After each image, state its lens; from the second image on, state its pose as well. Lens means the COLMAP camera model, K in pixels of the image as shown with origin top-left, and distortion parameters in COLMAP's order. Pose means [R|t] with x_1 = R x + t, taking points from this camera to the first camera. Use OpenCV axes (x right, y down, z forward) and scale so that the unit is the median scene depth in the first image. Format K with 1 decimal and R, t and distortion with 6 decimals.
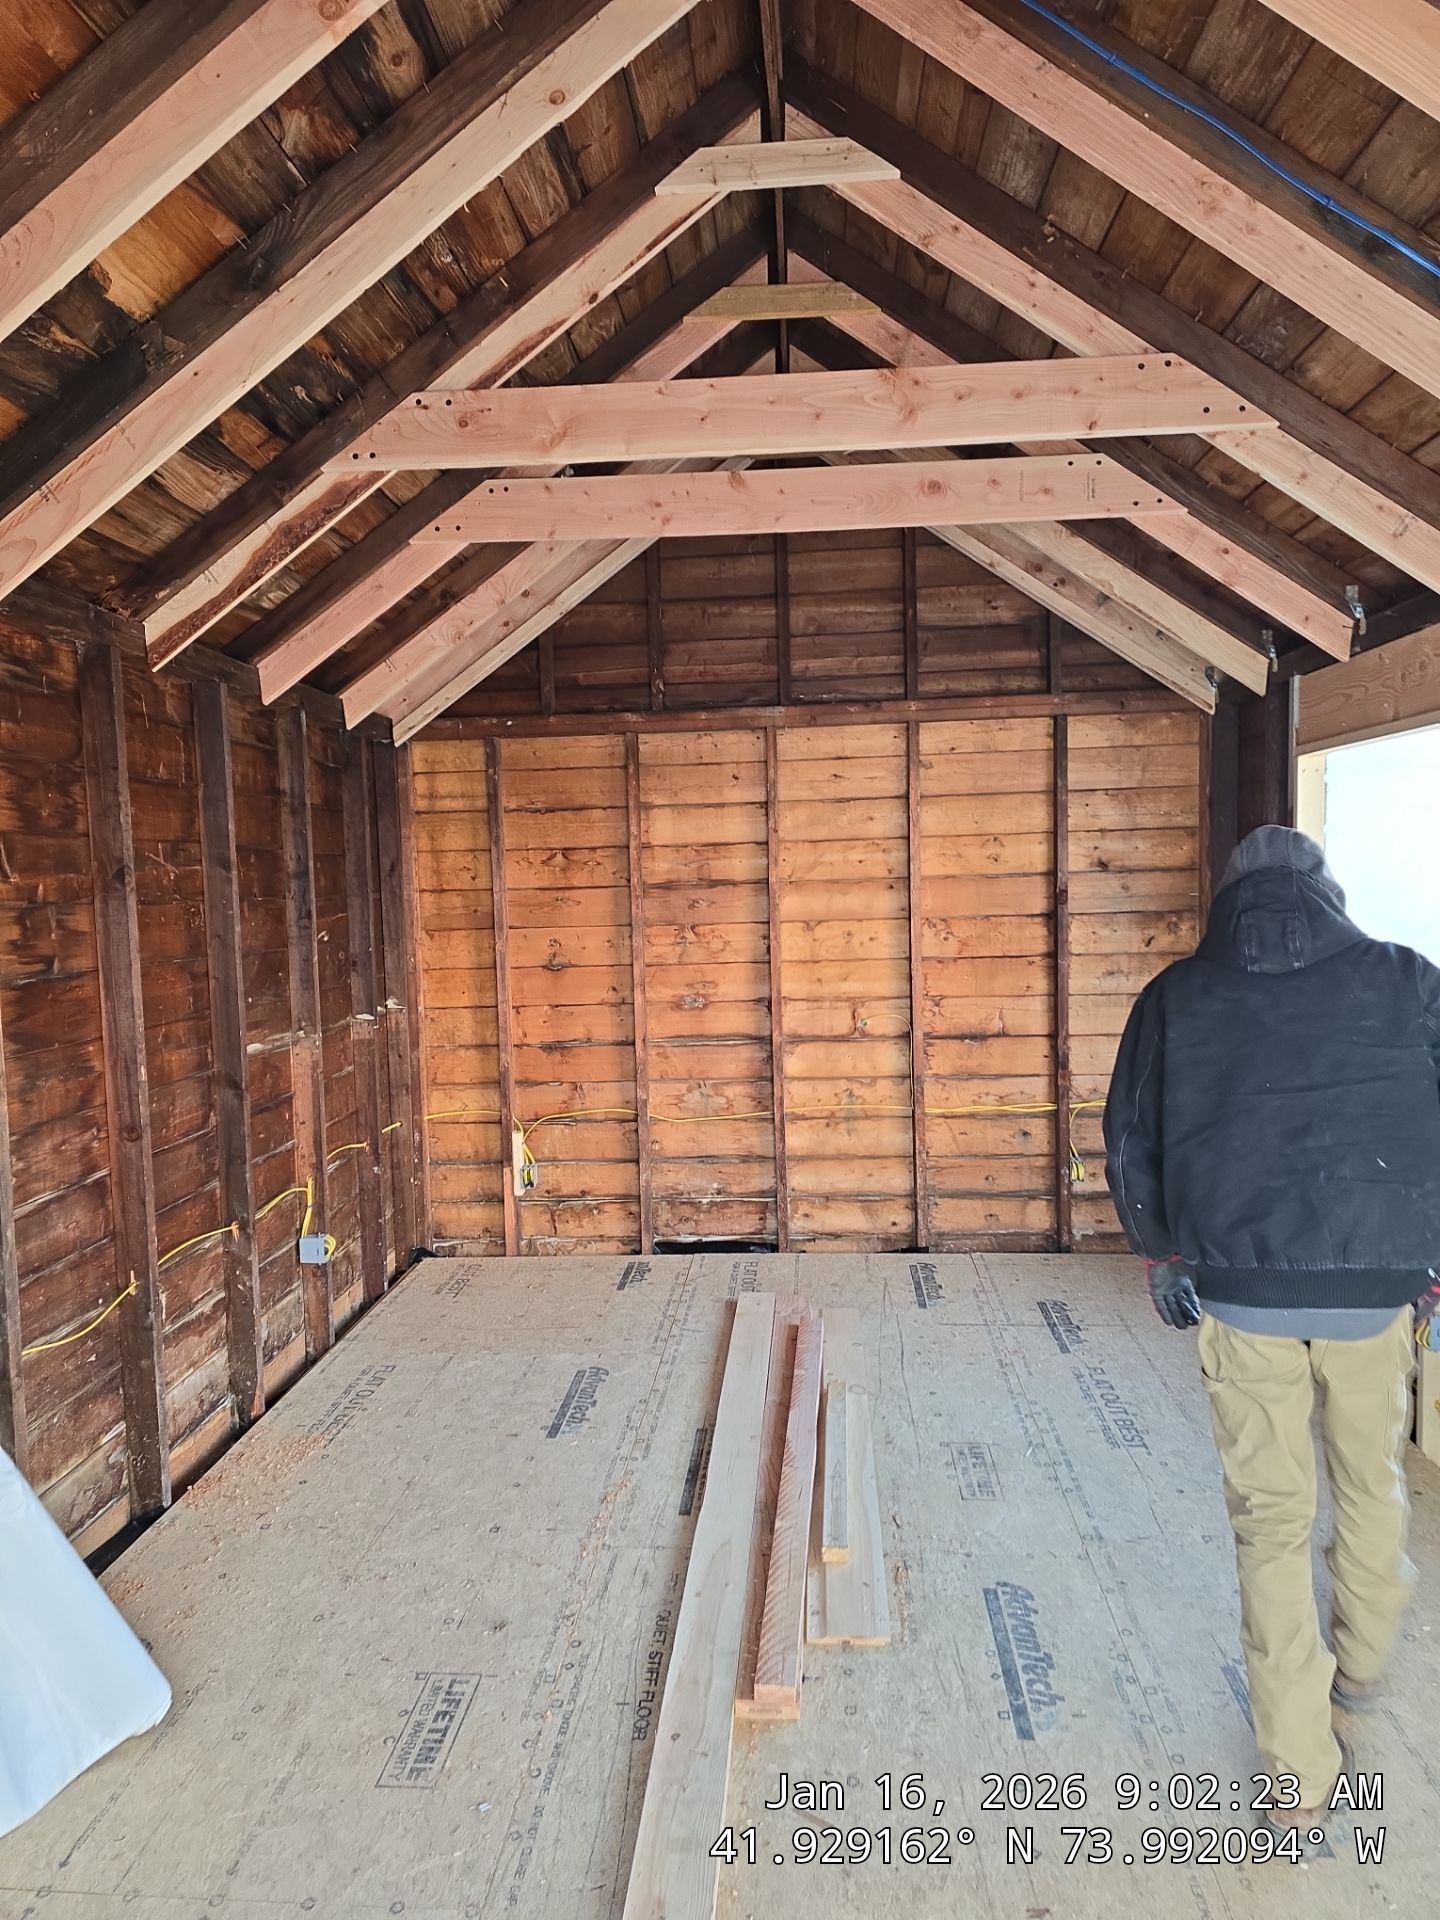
lens RADIAL K [[1277.9, 0, 713.2], [0, 1277.9, 975.4], [0, 0, 1]] dist [0.035448, -0.024789]
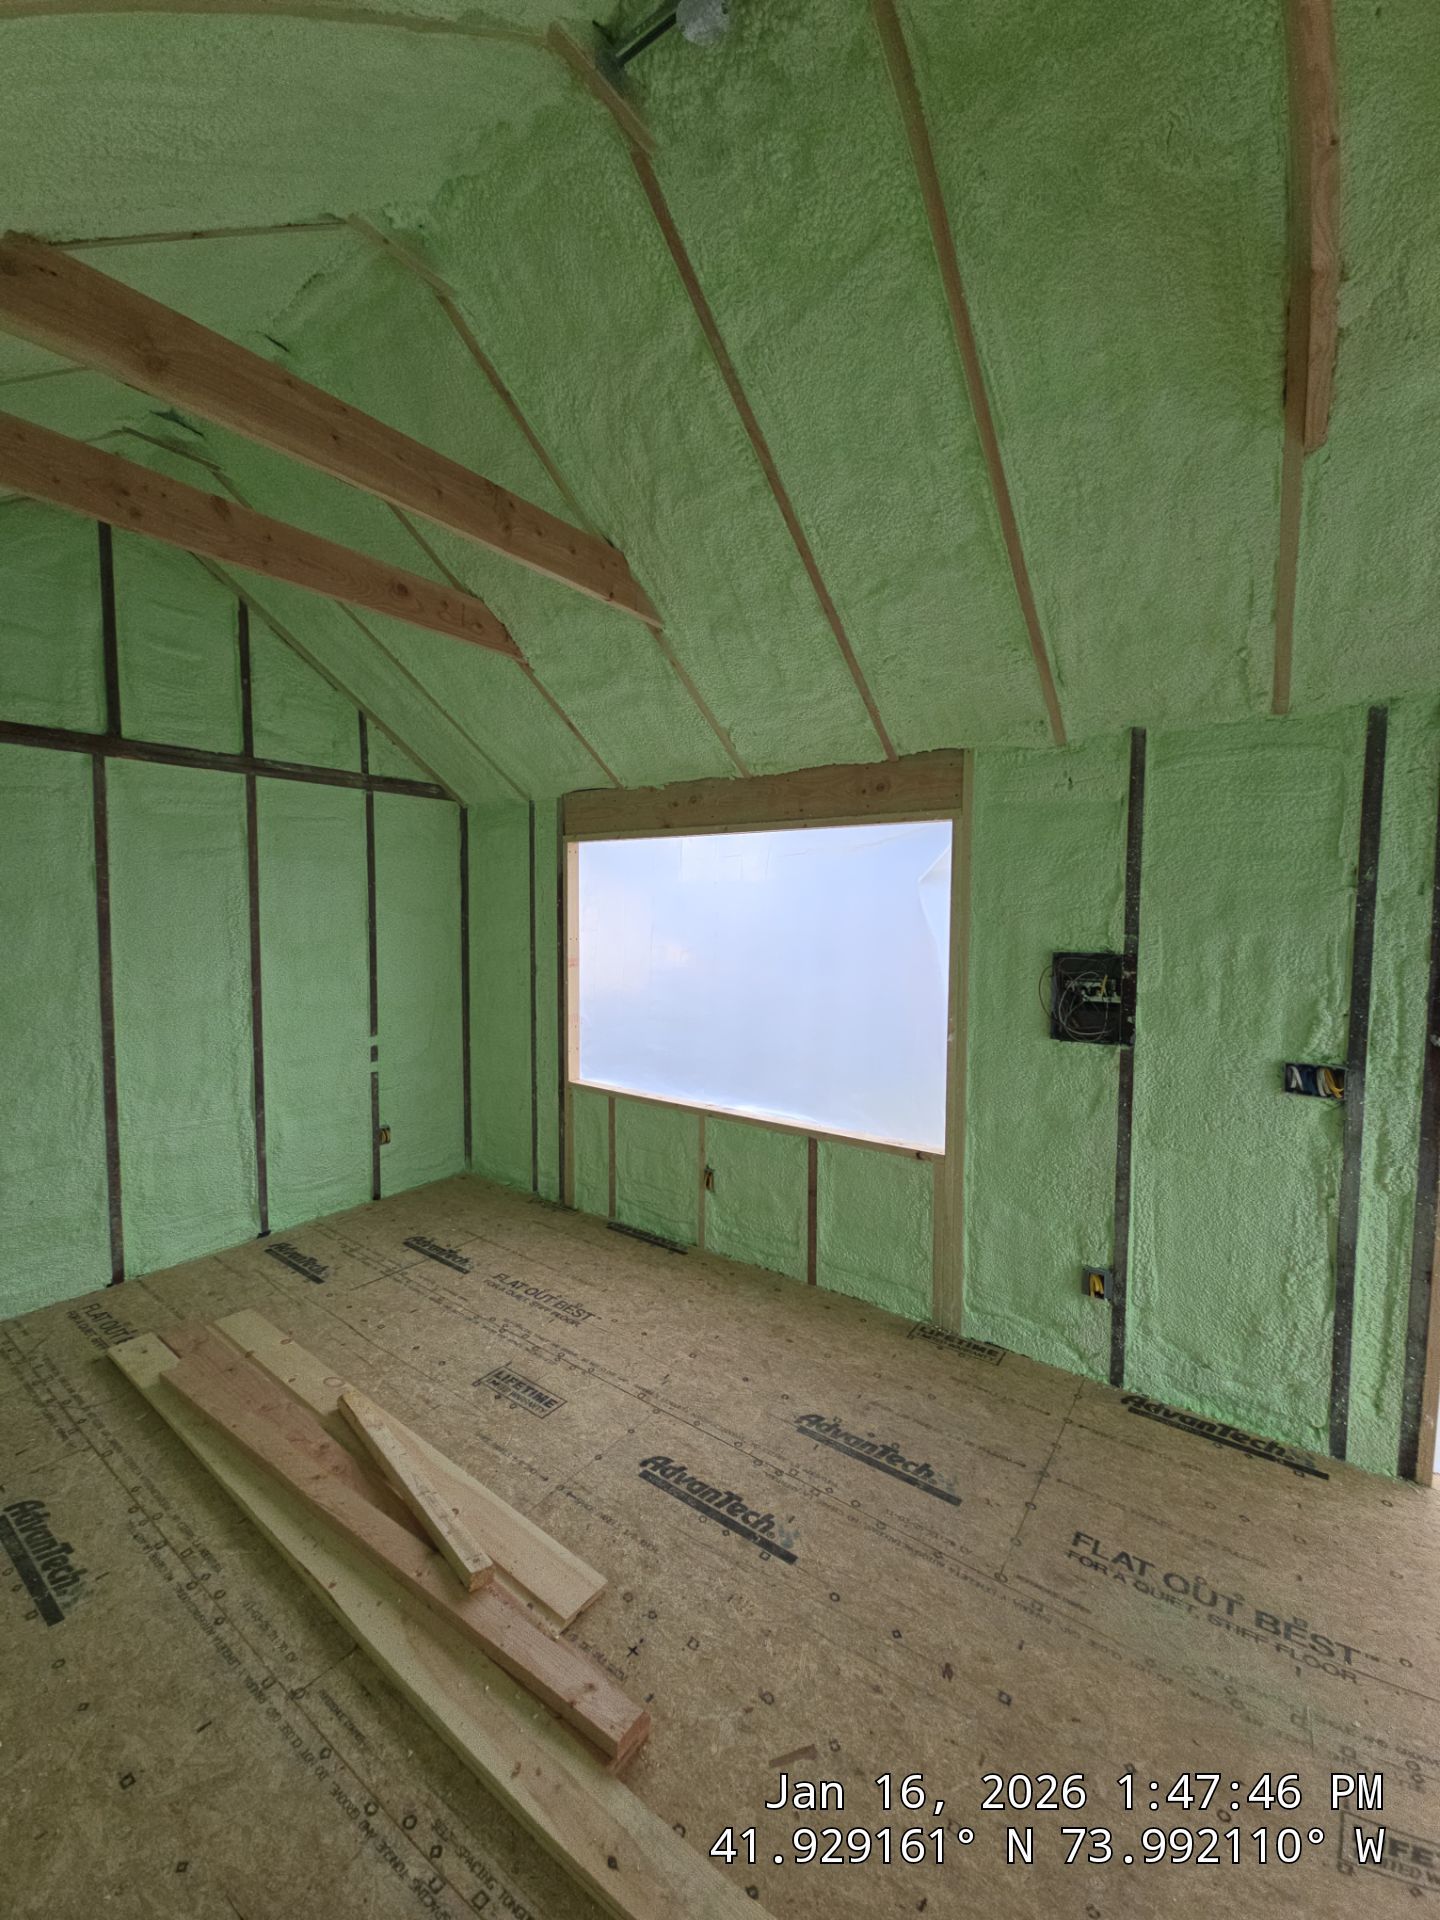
lens RADIAL K [[775.8, 0, 709.7], [0, 775.8, 948.3], [0, 0, 1]] dist [0.008365, -0.005381]
pose [[0.529111, -0.016468, 0.848393, -0.369602], [0.045615, 0.998918, -0.009059, -0.031283], [-0.847326, 0.043492, 0.529289, 0.477322]]
